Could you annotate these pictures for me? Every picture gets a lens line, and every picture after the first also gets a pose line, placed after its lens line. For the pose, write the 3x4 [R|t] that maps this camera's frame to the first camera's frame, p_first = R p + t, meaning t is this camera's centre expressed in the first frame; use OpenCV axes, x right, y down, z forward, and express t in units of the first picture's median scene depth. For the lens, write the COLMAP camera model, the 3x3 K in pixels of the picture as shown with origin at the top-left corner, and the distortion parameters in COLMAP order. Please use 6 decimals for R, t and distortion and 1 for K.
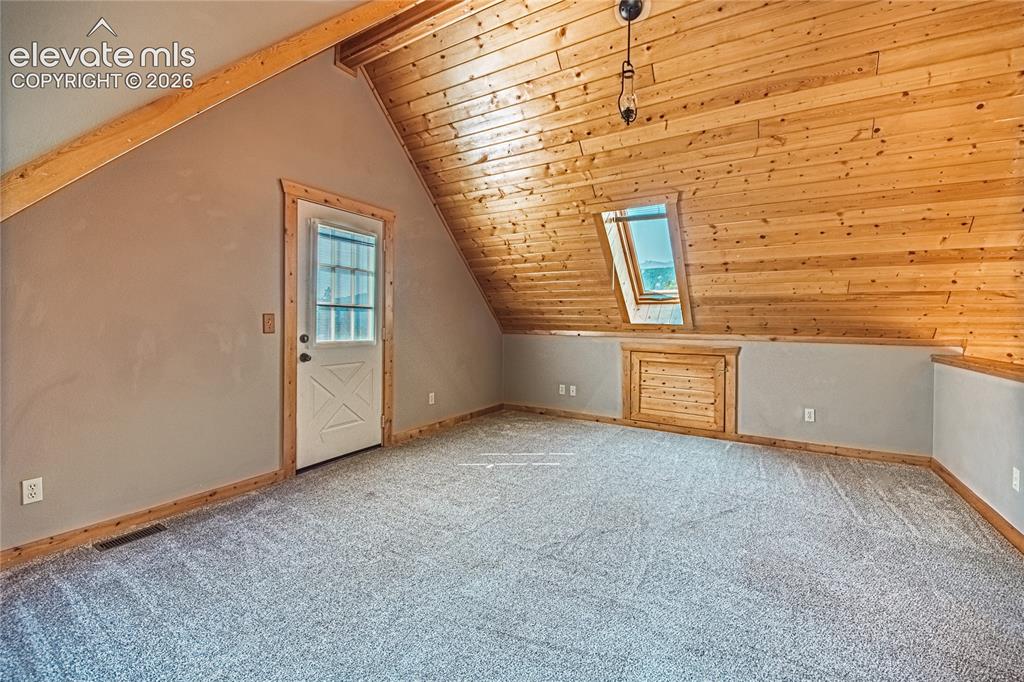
lens RADIAL K [[416.0, 0, 513.3], [0, 416.0, 319.1], [0, 0, 1]] dist [0.000062, -0.000108]
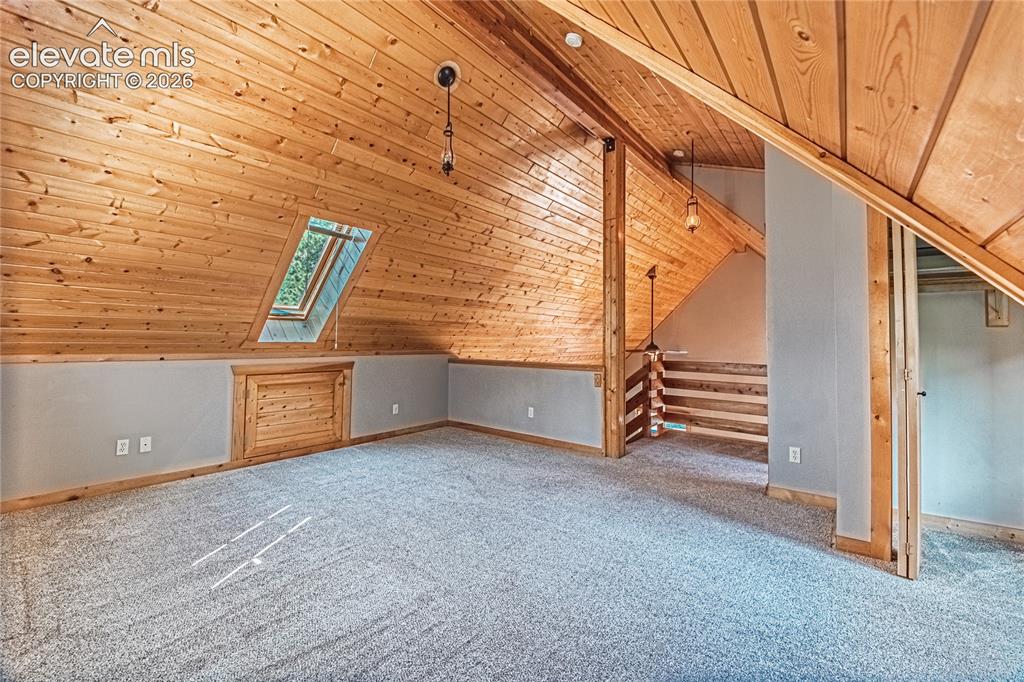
lens RADIAL K [[411.7, 0, 512.8], [0, 411.7, 318.8], [0, 0, 1]] dist [-0.000535, -0.000299]
pose [[0.150730, 0.046896, 0.987462, -0.492783], [-0.008864, 0.998898, -0.046086, -0.002652], [-0.988535, -0.001806, 0.150979, 0.378463]]
